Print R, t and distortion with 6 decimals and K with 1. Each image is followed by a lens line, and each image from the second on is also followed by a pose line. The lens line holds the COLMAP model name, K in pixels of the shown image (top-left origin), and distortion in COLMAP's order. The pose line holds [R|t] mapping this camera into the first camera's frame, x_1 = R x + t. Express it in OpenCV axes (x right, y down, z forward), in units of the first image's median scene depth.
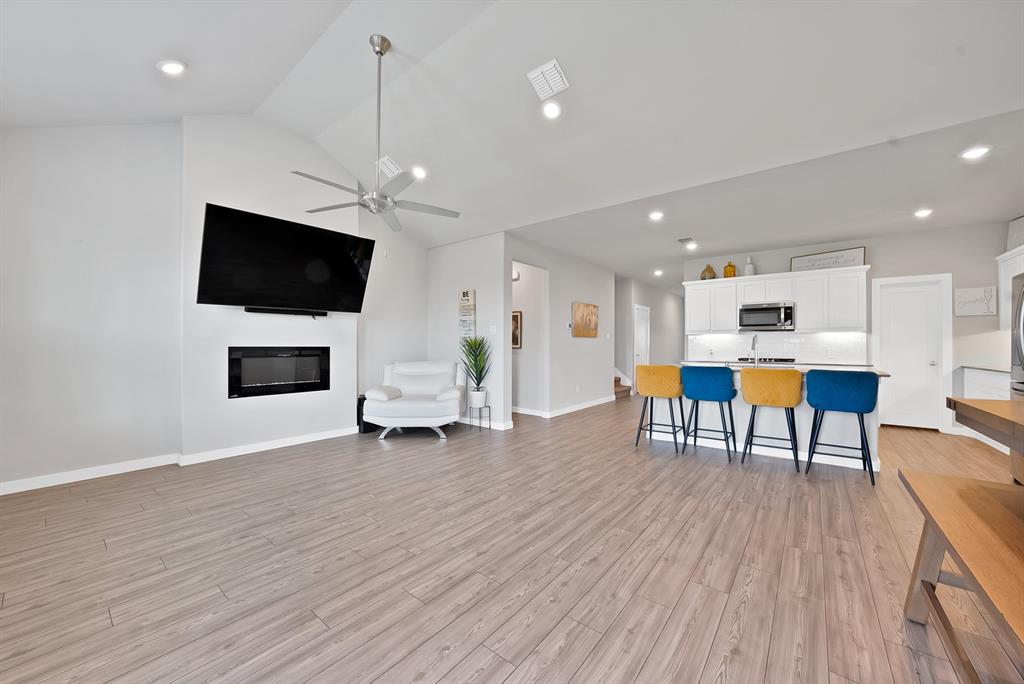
lens RADIAL K [[371.4, 0, 534.1], [0, 371.4, 348.2], [0, 0, 1]] dist [-0.020066, -0.000118]
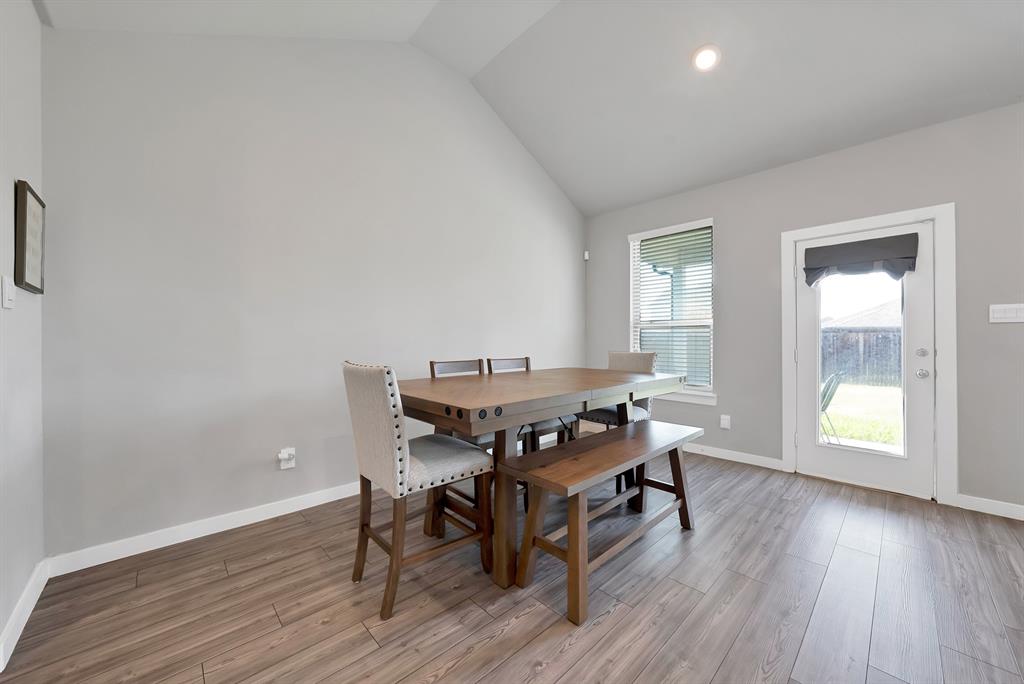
lens RADIAL K [[368.9, 0, 516.7], [0, 368.9, 338.3], [0, 0, 1]] dist [-0.017441, 0.000130]
pose [[-0.985416, -0.002170, 0.170150, 0.580434], [-0.001124, 0.999980, 0.006242, -0.005169], [-0.170160, 0.005960, -0.985398, 1.098231]]
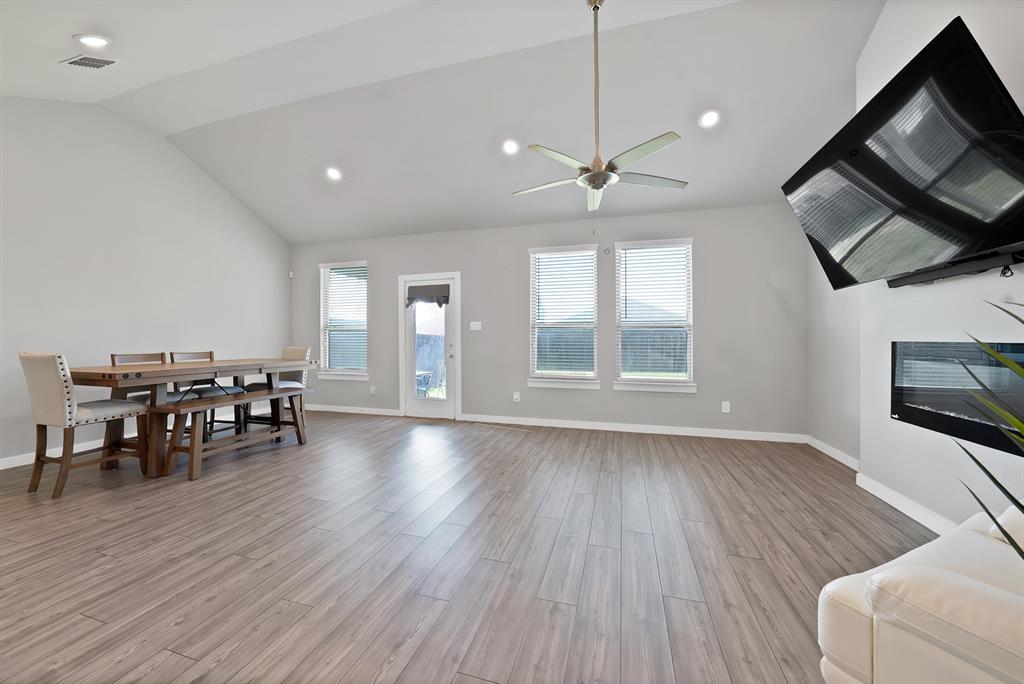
lens RADIAL K [[369.2, 0, 502.8], [0, 369.2, 338.0], [0, 0, 1]] dist [-0.016196, 0.000214]
pose [[-0.946305, -0.002022, -0.323270, 0.067322], [-0.003716, 0.999982, 0.004625, -0.009674], [0.323255, 0.005578, -0.946295, 1.861854]]
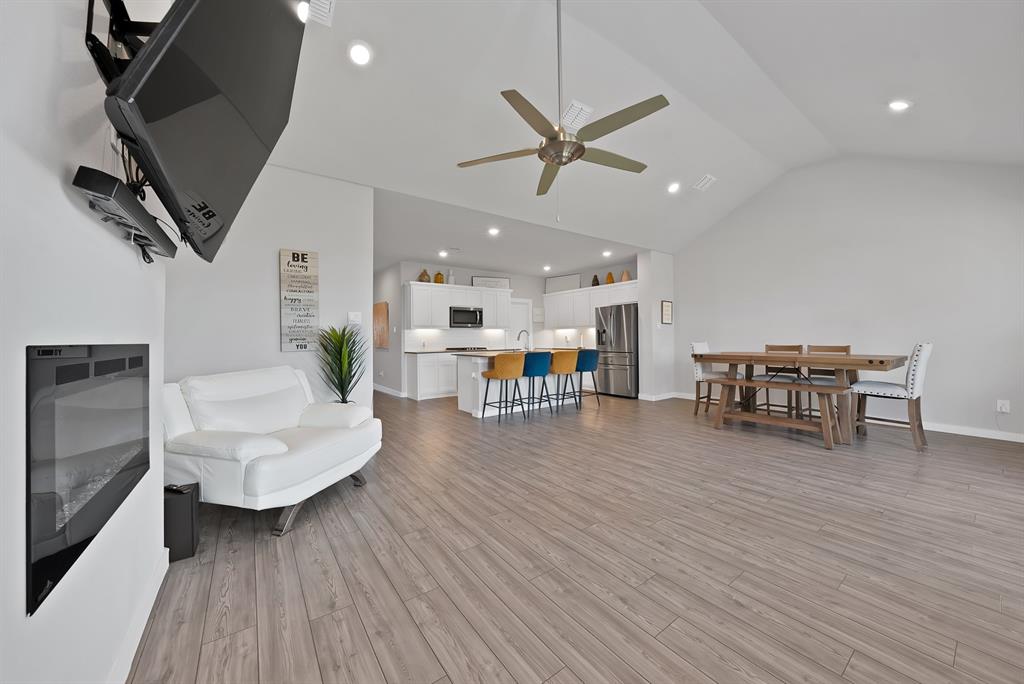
lens RADIAL K [[365.4, 0, 507.2], [0, 365.4, 333.9], [0, 0, 1]] dist [-0.015843, 0.000455]
pose [[0.310443, 0.007068, 0.950566, -1.249777], [0.021588, 0.999662, -0.014483, -0.002375], [-0.950347, 0.025017, 0.310186, 0.933891]]
